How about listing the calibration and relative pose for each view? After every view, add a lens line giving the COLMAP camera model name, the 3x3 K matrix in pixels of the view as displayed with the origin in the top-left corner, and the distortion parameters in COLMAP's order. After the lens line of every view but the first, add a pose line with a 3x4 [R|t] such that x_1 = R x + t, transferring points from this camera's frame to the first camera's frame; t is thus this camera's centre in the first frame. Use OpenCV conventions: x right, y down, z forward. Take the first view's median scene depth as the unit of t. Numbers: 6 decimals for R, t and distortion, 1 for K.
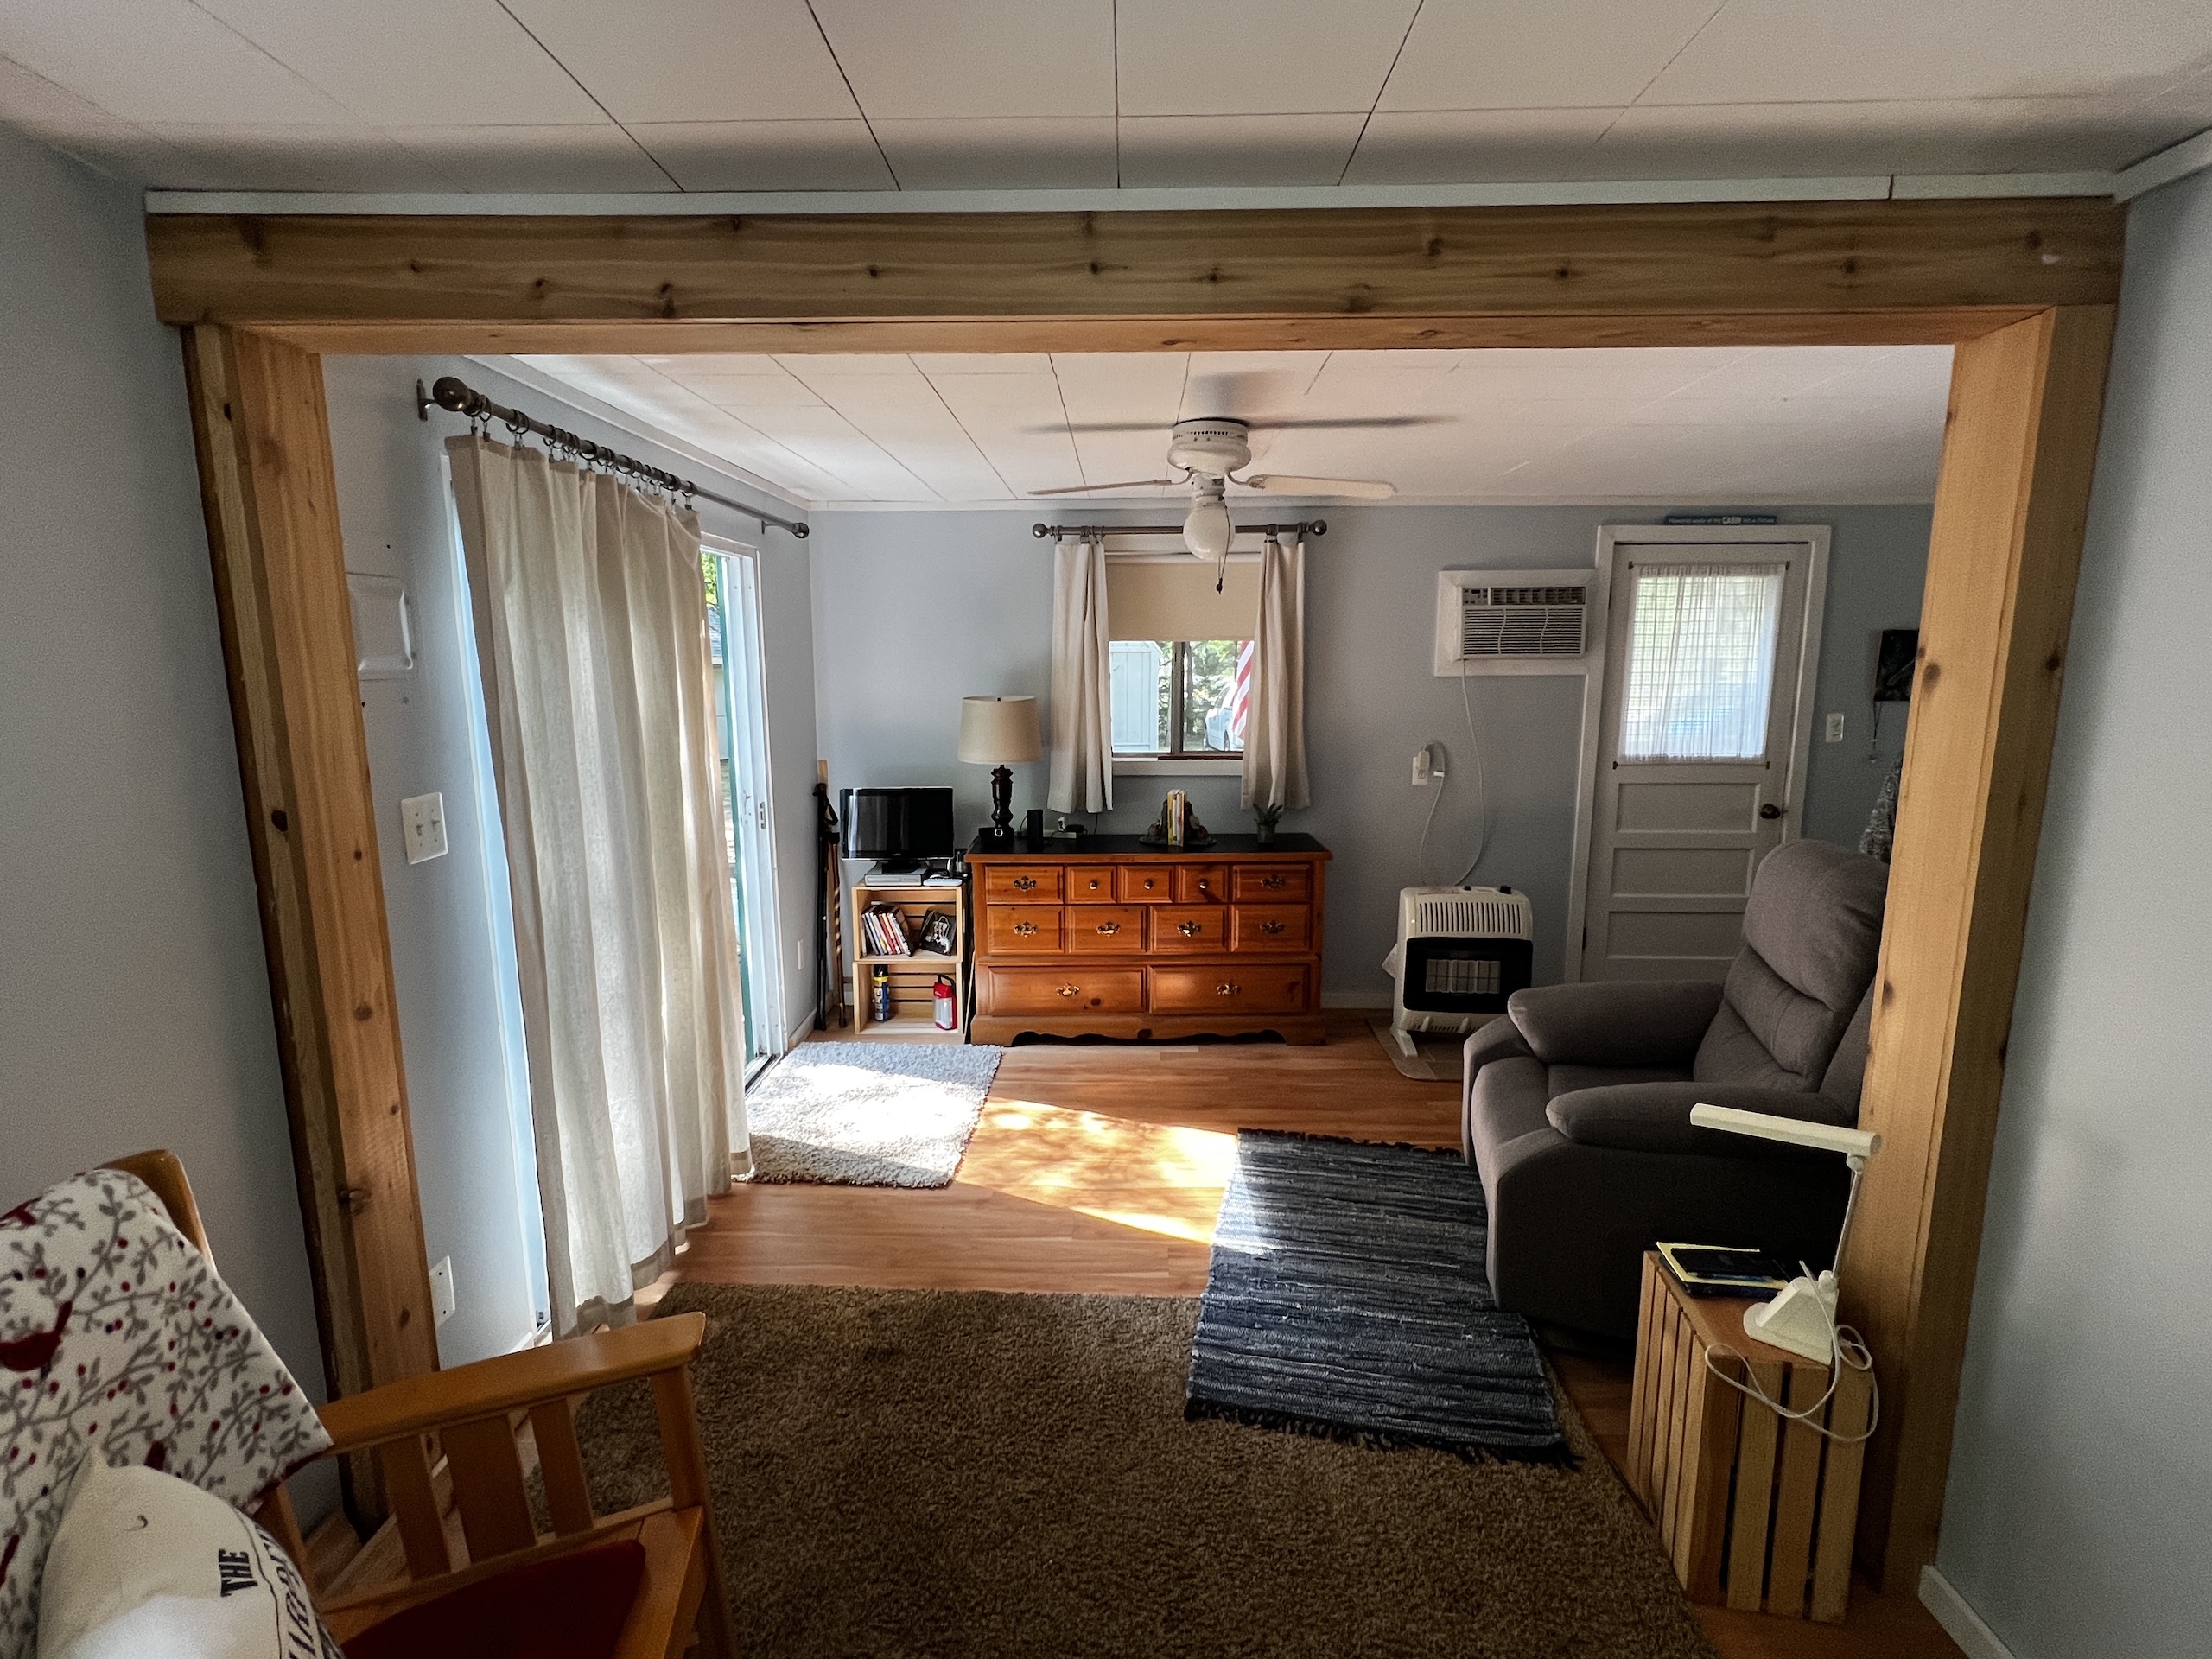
lens RADIAL K [[1033.0, 0, 1097.8], [0, 1033.0, 823.8], [0, 0, 1]] dist [-0.003119, 0.000287]
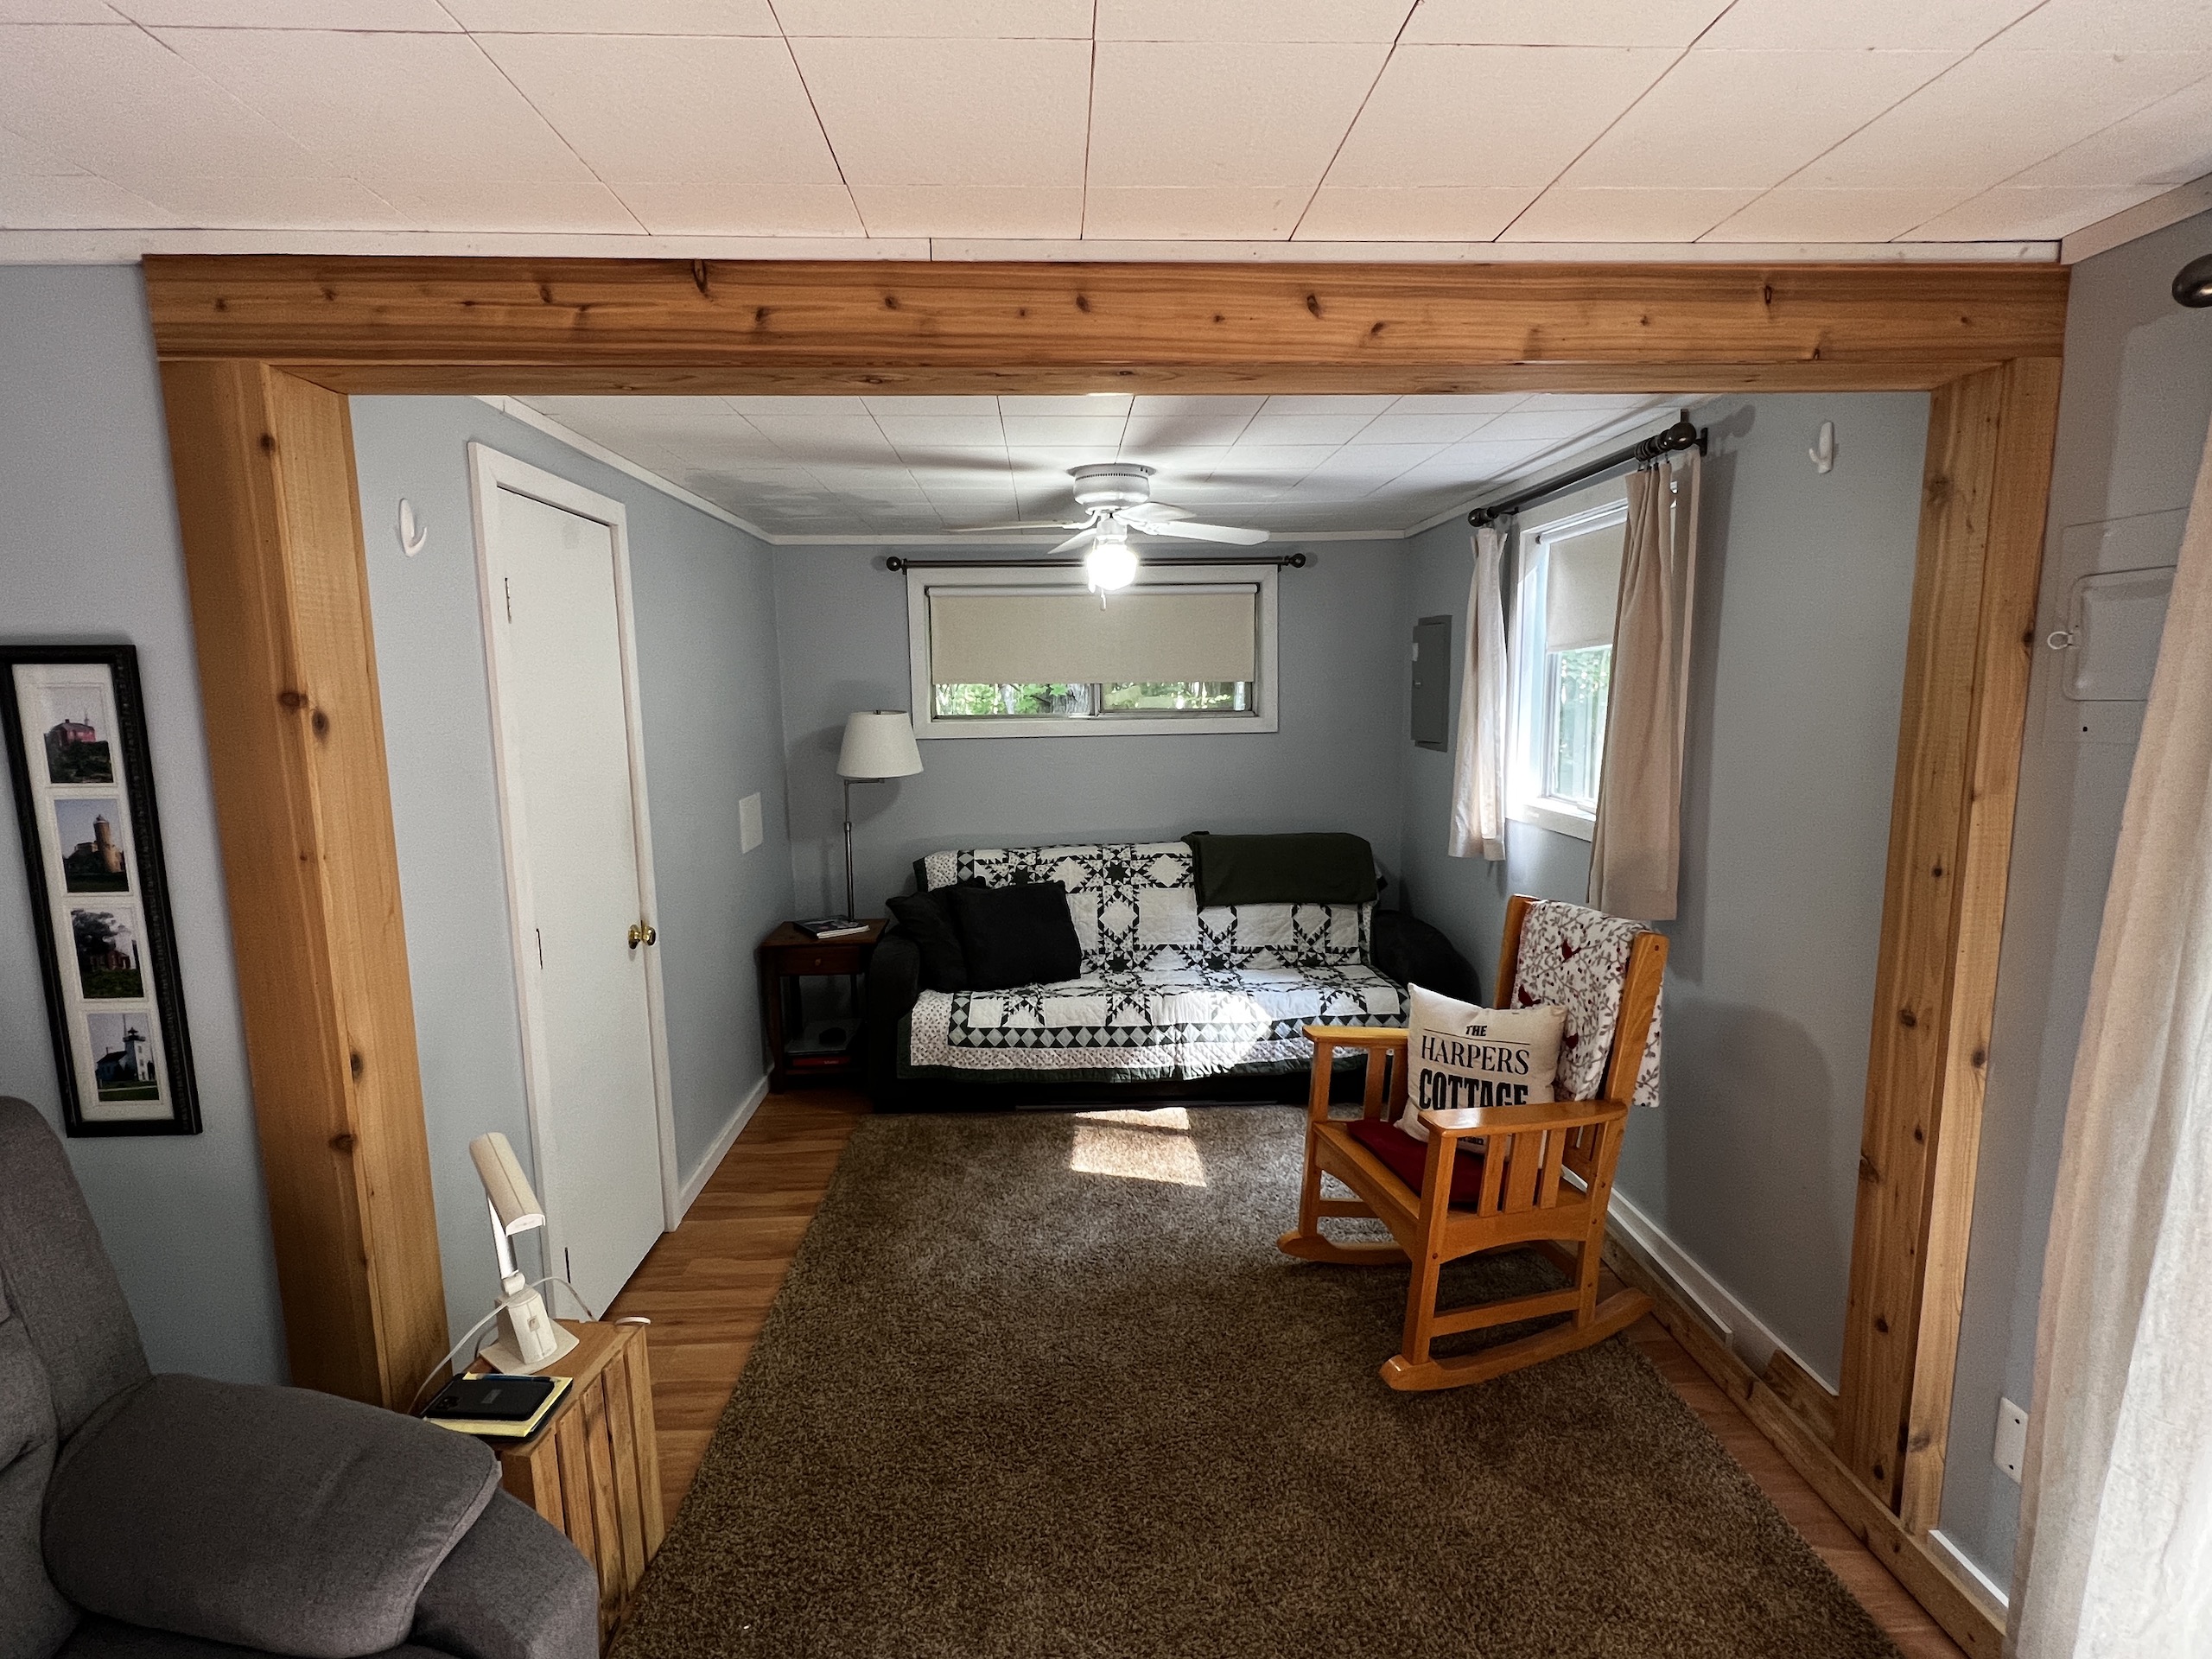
lens RADIAL K [[1033.0, 0, 1097.2], [0, 1033.0, 820.1], [0, 0, 1]] dist [-0.003119, 0.000287]
pose [[-0.996914, 0.028232, -0.073245, 0.067552], [0.005571, 0.956180, 0.292726, -0.128139], [0.078299, 0.291415, -0.953387, 0.765082]]
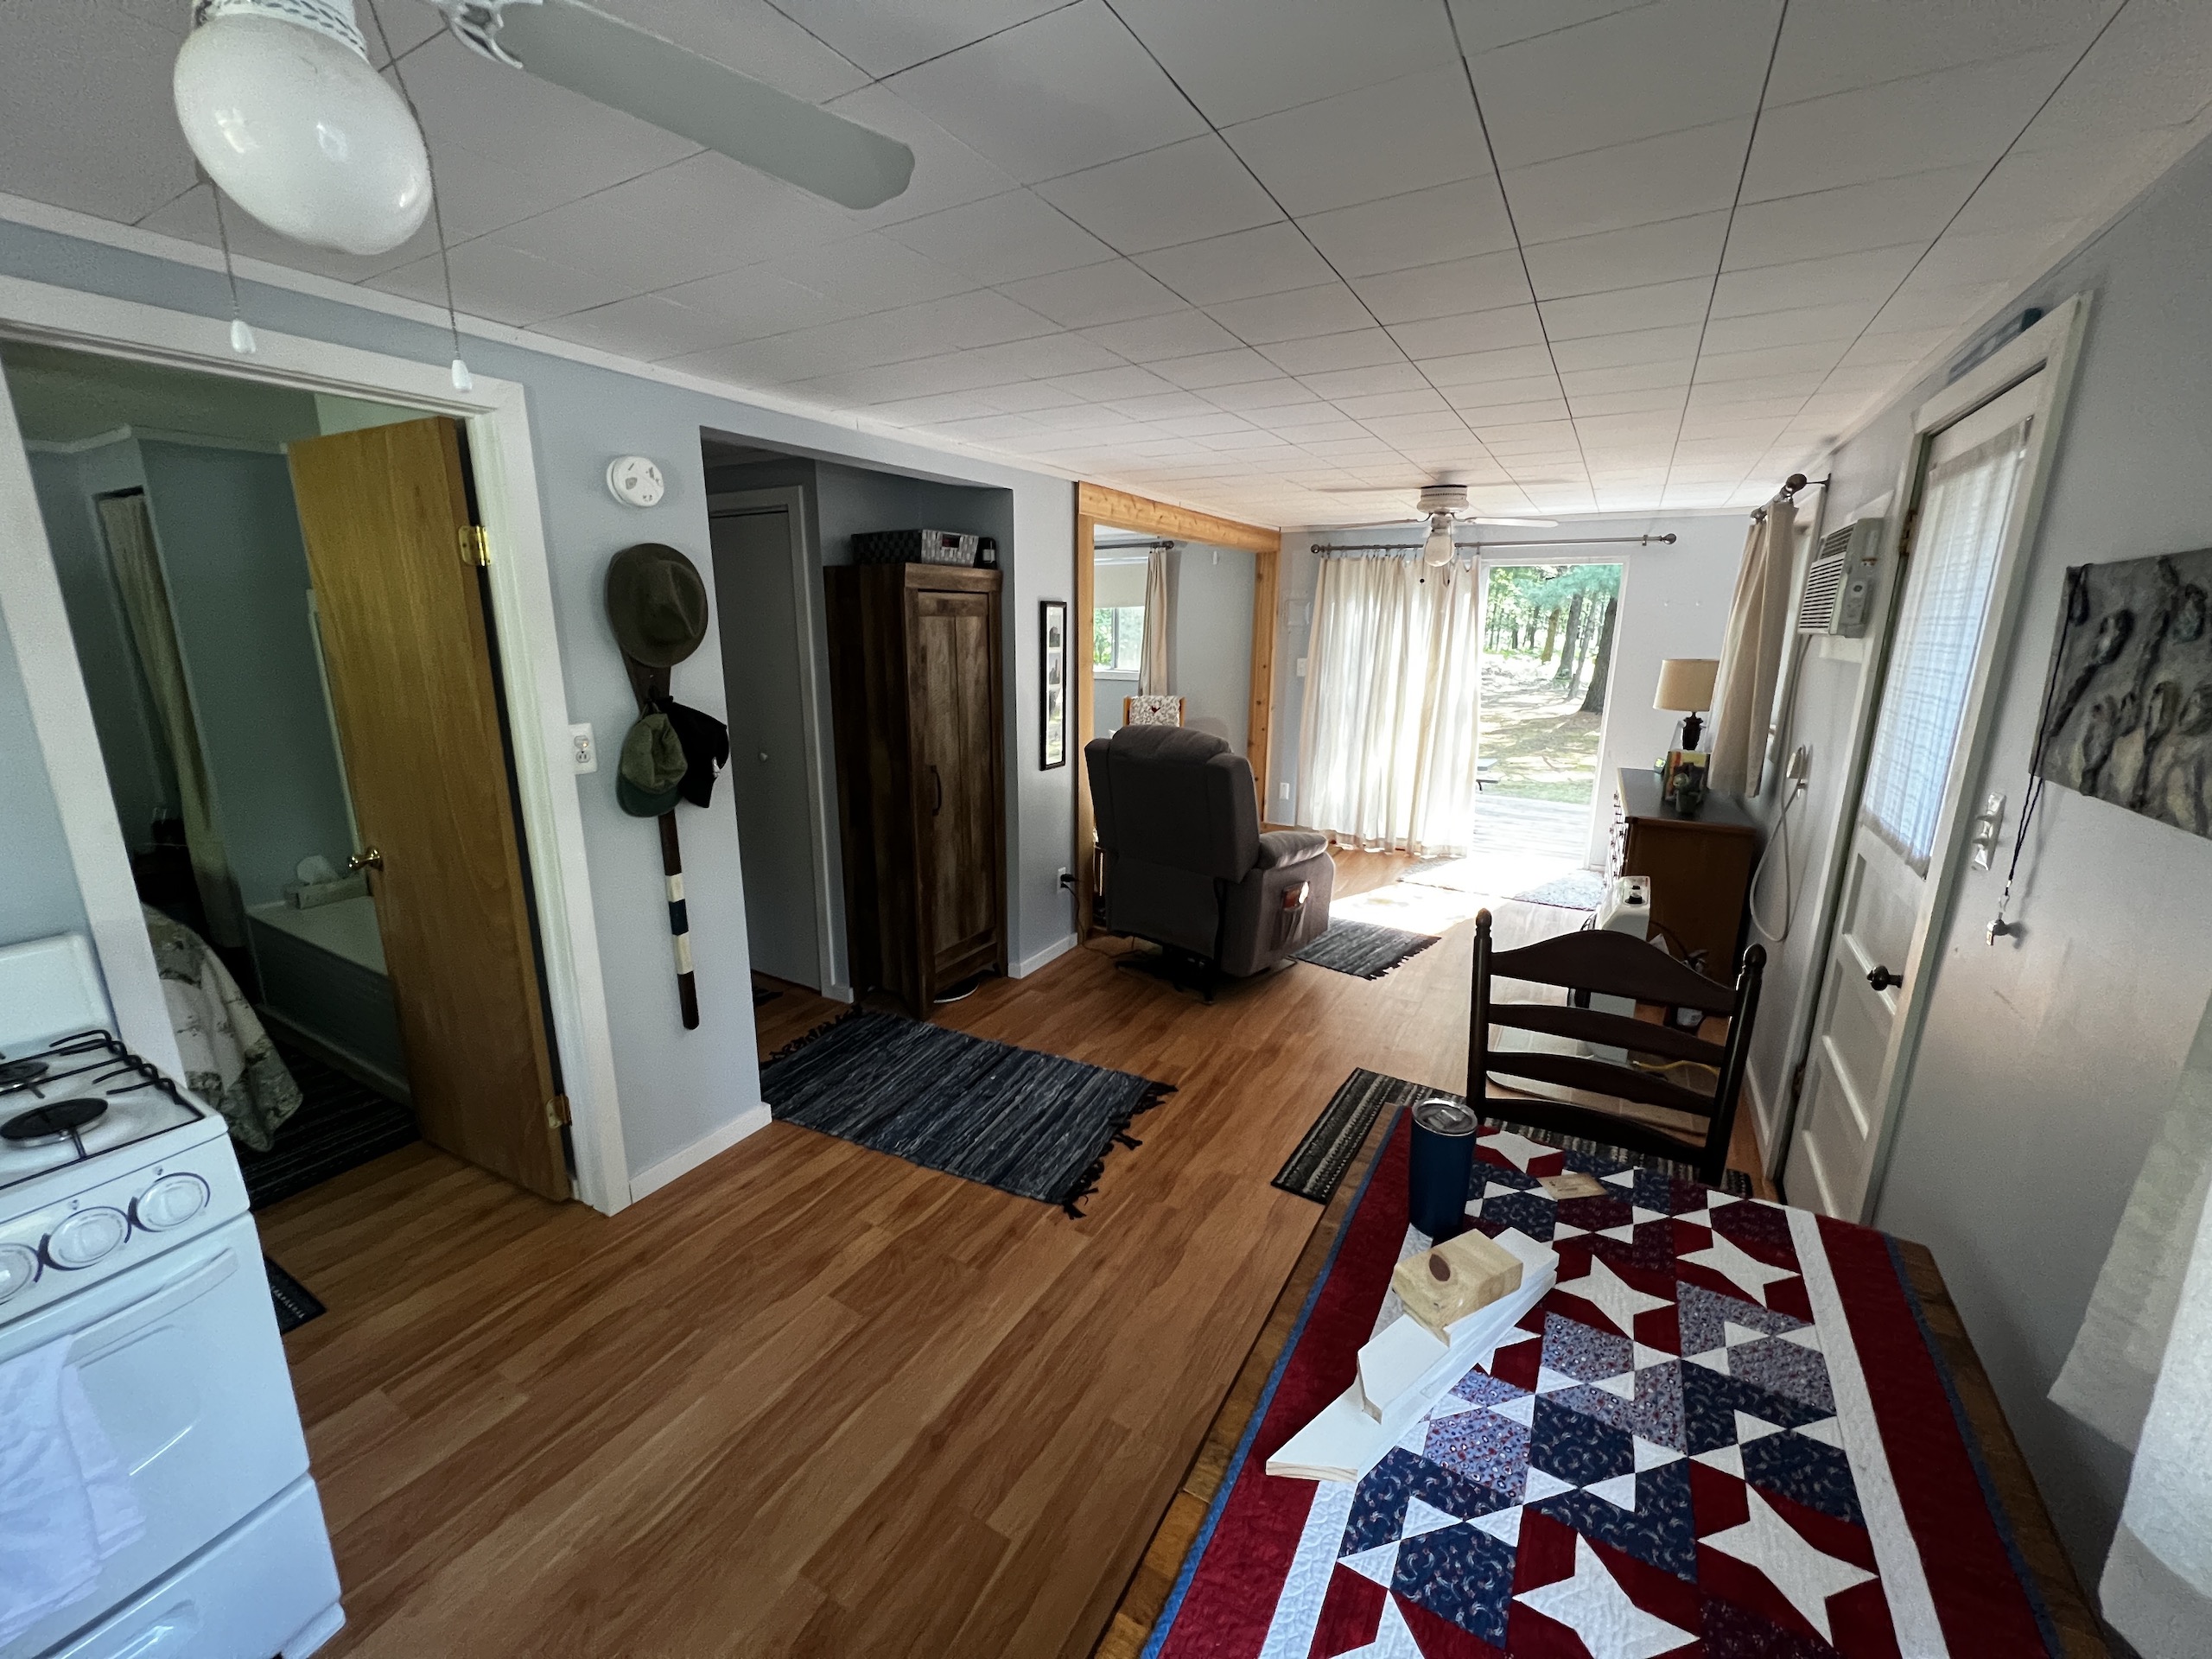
lens RADIAL K [[884.5, 0, 1100.1], [0, 884.5, 823.1], [0, 0, 1]] dist [-0.003389, 0.001077]
pose [[-0.476590, 0.199059, -0.856293, 1.202635], [-0.146747, 0.942349, 0.300739, -0.150682], [0.866791, 0.268988, -0.419903, 0.876321]]
